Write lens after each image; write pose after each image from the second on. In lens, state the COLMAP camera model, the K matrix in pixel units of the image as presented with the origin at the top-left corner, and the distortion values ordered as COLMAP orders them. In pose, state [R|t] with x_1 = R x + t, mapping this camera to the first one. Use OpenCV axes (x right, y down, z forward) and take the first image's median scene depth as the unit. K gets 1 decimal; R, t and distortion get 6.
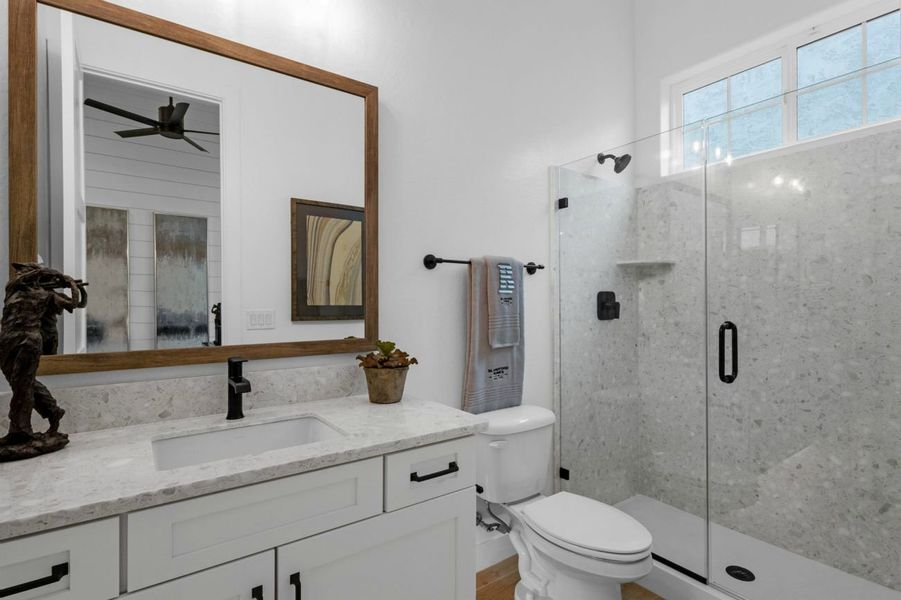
lens RADIAL K [[419.1, 0, 450.5], [0, 419.1, 302.1], [0, 0, 1]] dist [0.002738, 0.001306]
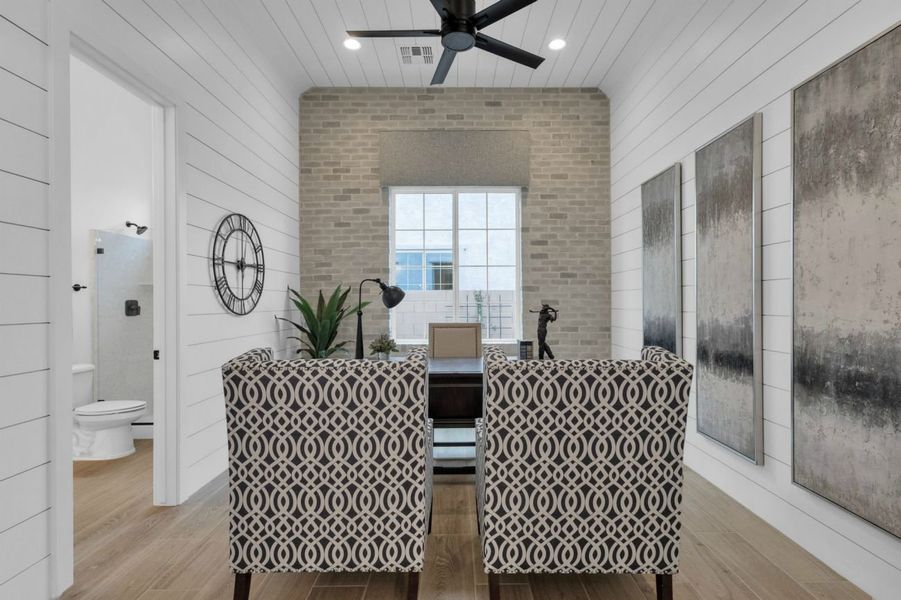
lens RADIAL K [[419.1, 0, 451.6], [0, 419.1, 298.7], [0, 0, 1]] dist [0.002738, 0.001306]
pose [[0.587595, 0.000211, 0.809155, -0.277252], [0.000716, 0.999999, -0.000782, -0.029984], [-0.809155, 0.001039, 0.587594, -1.165402]]
